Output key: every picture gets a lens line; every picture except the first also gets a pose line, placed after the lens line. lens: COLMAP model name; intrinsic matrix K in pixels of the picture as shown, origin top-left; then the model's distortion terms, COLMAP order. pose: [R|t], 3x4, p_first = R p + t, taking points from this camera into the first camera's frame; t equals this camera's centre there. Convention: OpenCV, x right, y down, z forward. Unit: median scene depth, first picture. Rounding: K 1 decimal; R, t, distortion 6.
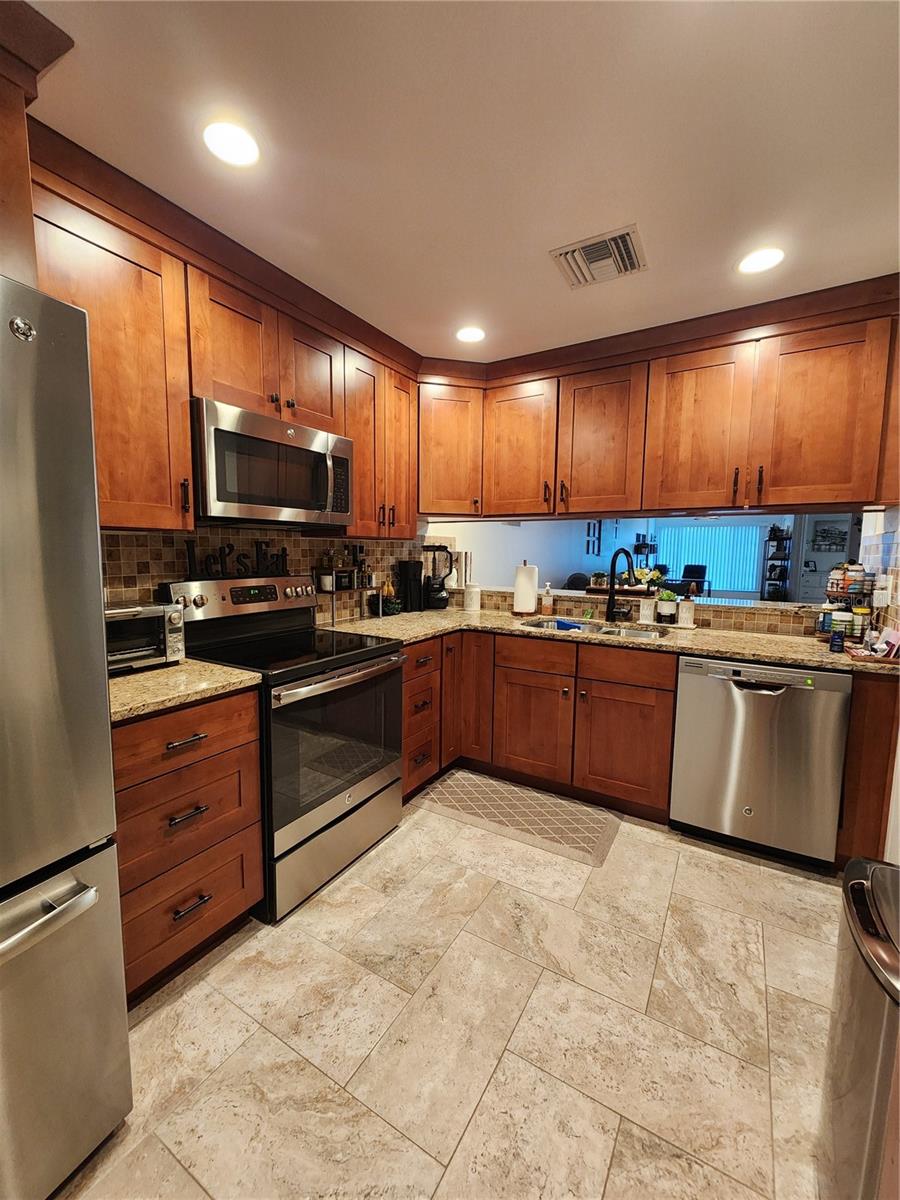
lens RADIAL K [[490.8, 0, 446.0], [0, 490.8, 600.4], [0, 0, 1]] dist [0.009784, -0.003124]
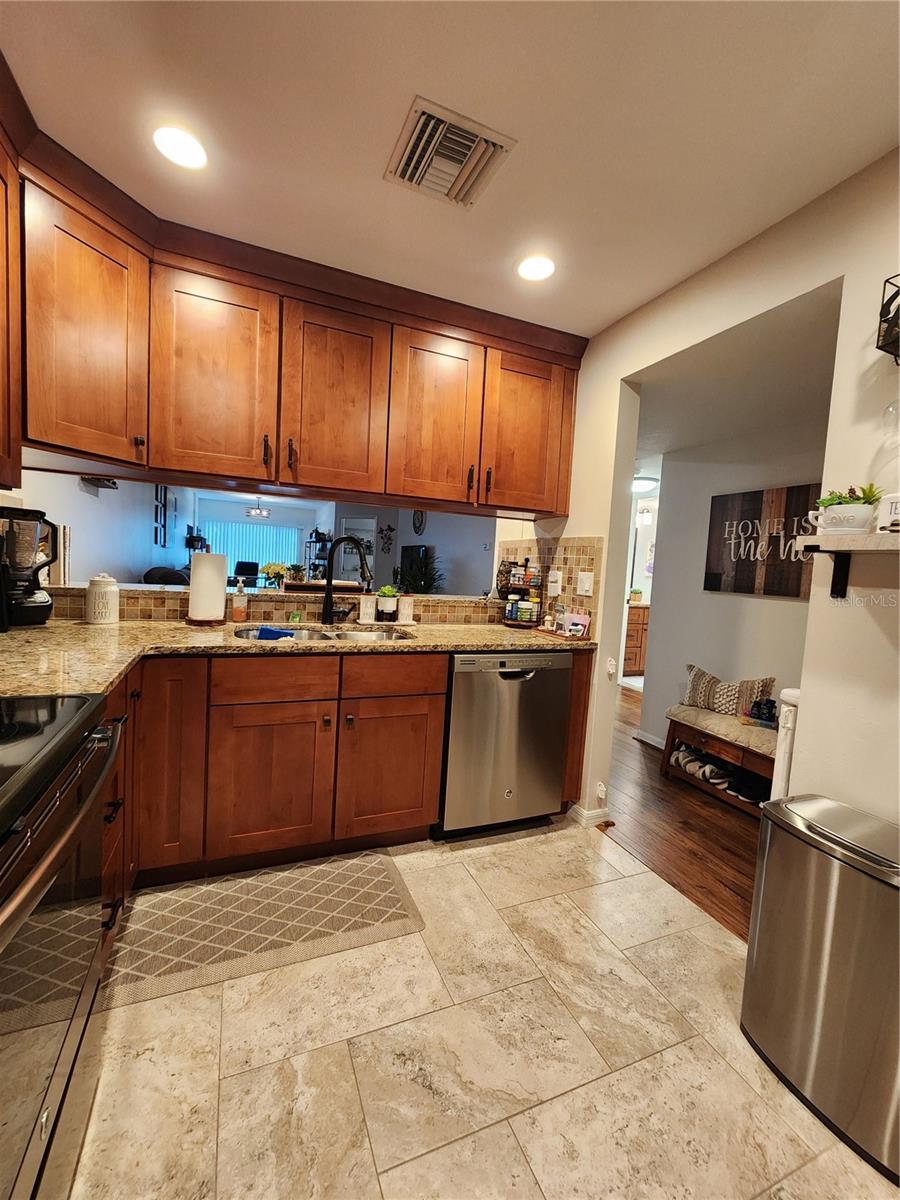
lens RADIAL K [[490.8, 0, 444.6], [0, 490.8, 600.5], [0, 0, 1]] dist [0.009784, -0.003124]
pose [[0.590815, -0.034549, 0.806067, -0.272508], [0.030856, 0.999319, 0.020216, -0.009366], [-0.806217, 0.012929, 0.591479, 0.440122]]
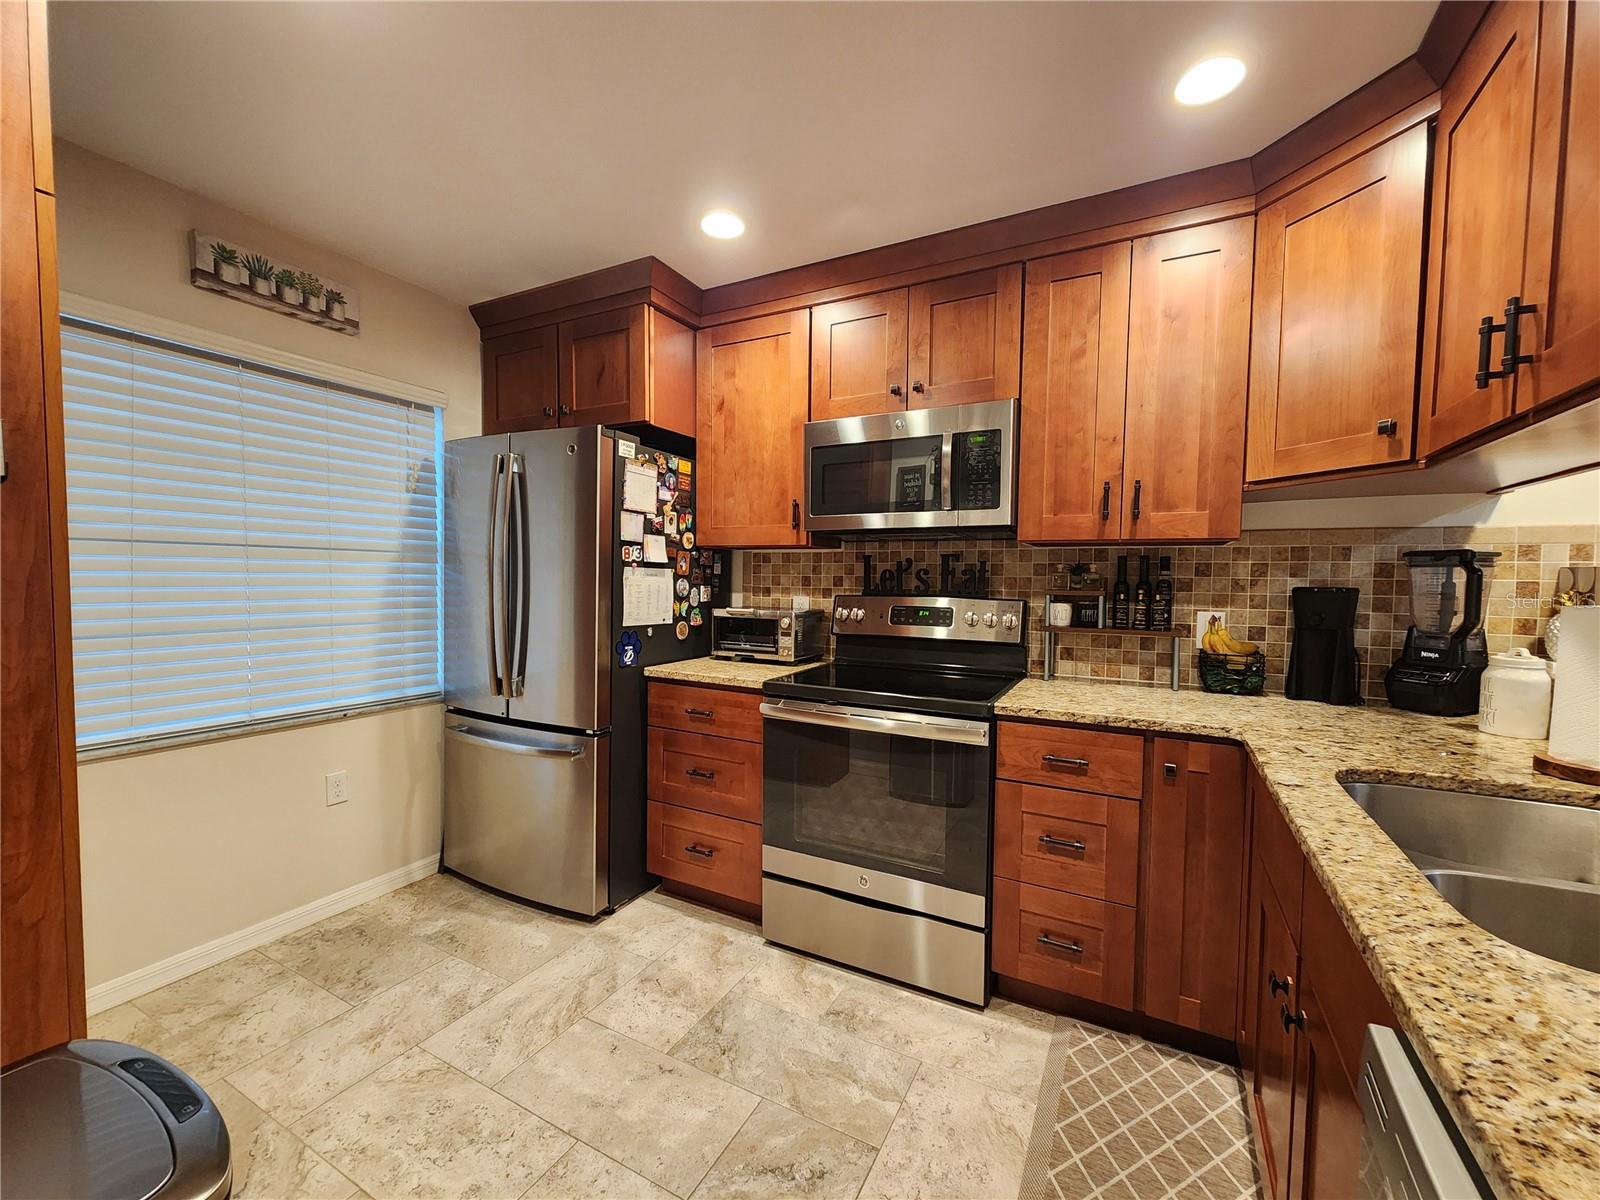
lens RADIAL K [[654.4, 0, 801.7], [0, 654.4, 605.0], [0, 0, 1]] dist [0.009784, -0.003124]
pose [[0.055280, 0.036467, -0.997805, 0.699817], [-0.112570, 0.993189, 0.030061, -0.040302], [0.992105, 0.110661, 0.059008, 0.692115]]
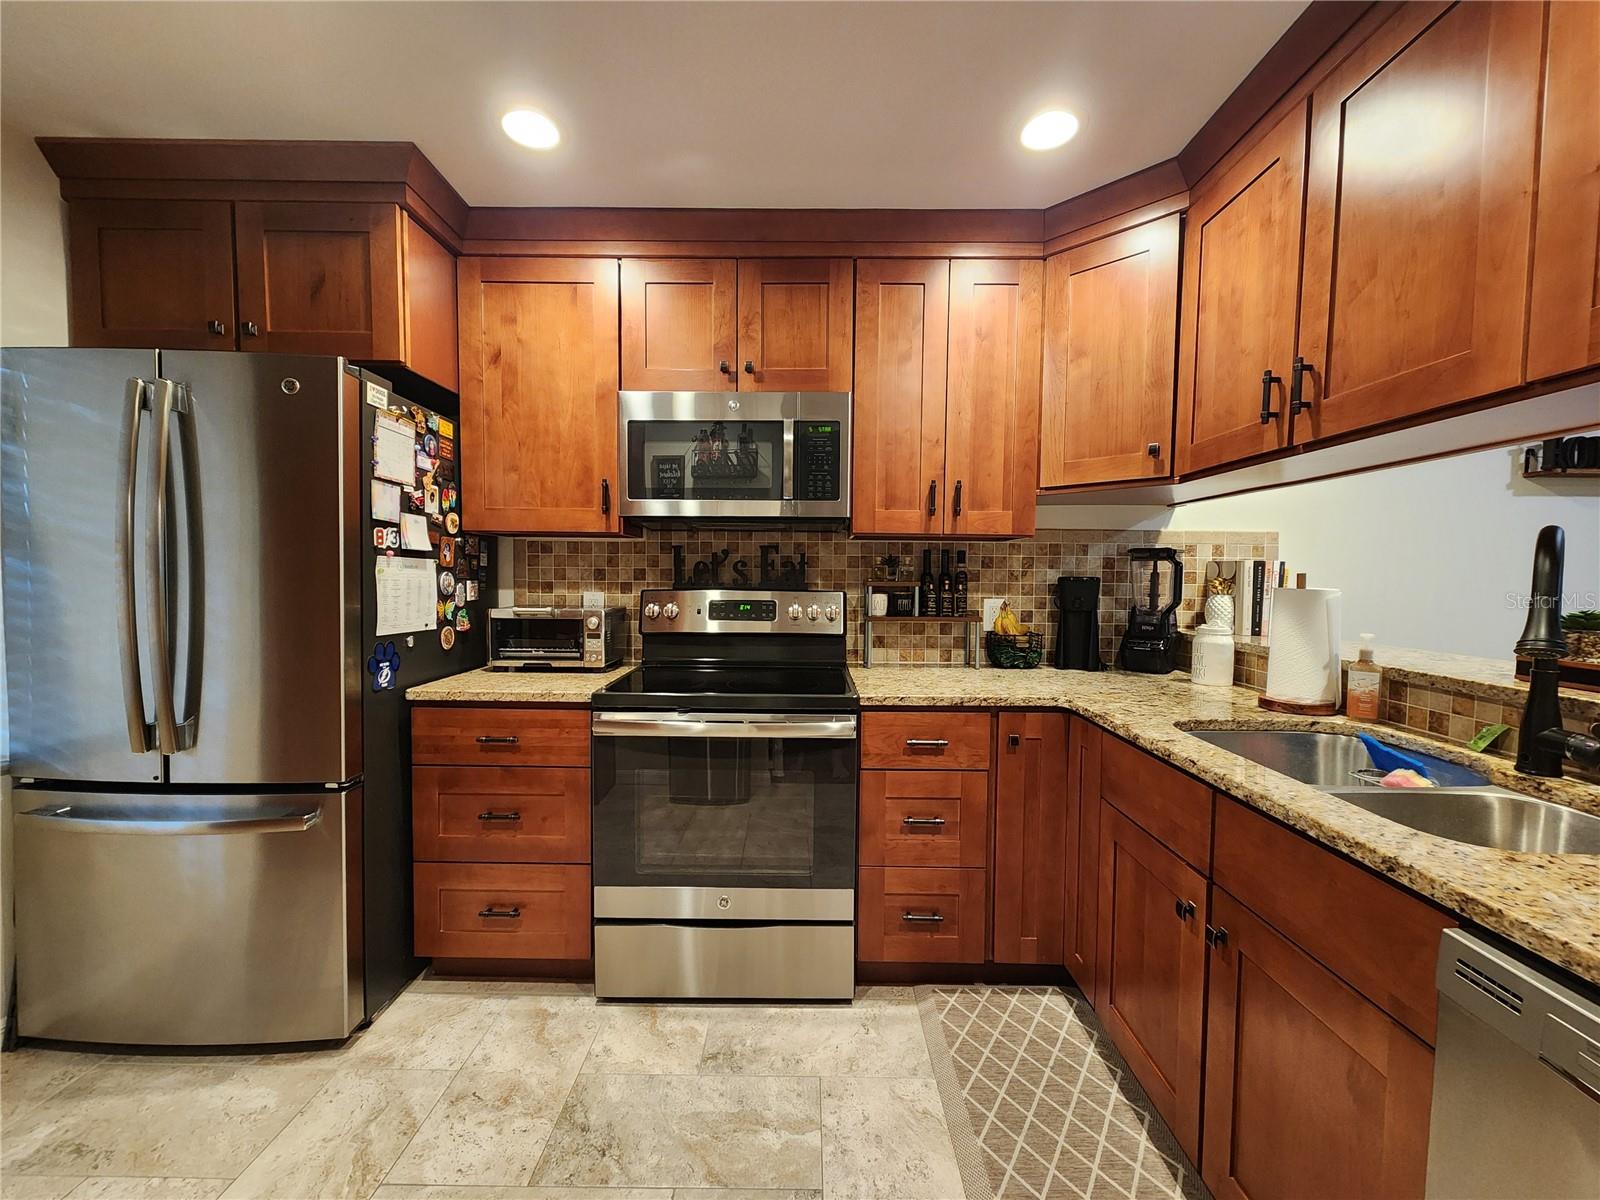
lens RADIAL K [[654.4, 0, 802.8], [0, 654.4, 604.3], [0, 0, 1]] dist [0.009784, -0.003124]
pose [[0.511537, 0.035364, -0.858533, 0.564151], [-0.091738, 0.995690, -0.013647, -0.015841], [0.854350, 0.085741, 0.512576, 0.504616]]
